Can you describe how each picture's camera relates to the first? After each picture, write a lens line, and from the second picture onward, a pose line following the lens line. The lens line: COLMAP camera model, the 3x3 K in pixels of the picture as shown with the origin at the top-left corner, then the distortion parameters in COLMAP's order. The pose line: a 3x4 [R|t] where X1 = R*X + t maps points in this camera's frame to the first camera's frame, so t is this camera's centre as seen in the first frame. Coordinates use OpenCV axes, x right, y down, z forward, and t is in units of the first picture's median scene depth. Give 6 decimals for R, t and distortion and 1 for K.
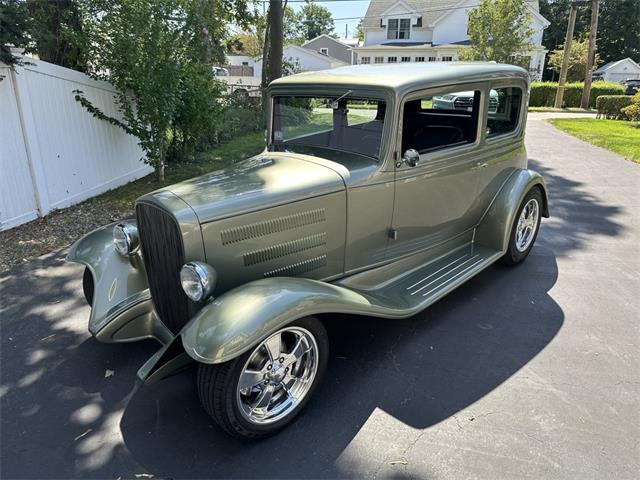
lens RADIAL K [[457.4, 0, 320.0], [0, 457.4, 240.0], [0, 0, 1]] dist [-0.000965, -0.009085]
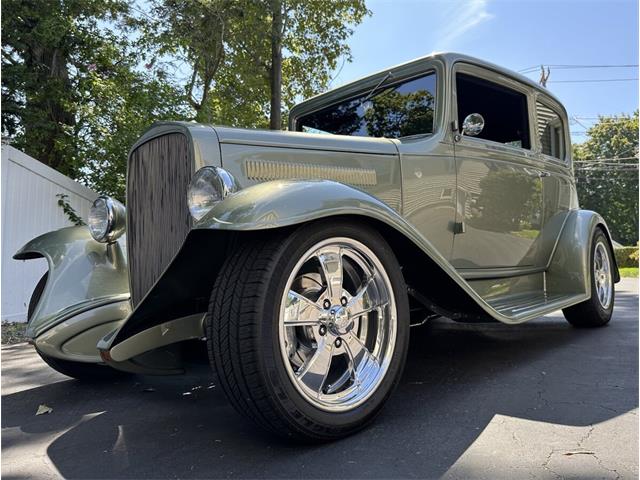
lens RADIAL K [[481.2, 0, 320.0], [0, 481.2, 240.0], [0, 0, 1]] dist [-0.001815, -0.003075]
pose [[0.999203, -0.008633, 0.038968, -0.127804], [0.023782, 0.912862, -0.407575, 0.408292], [-0.032053, 0.408177, 0.912340, 0.342941]]
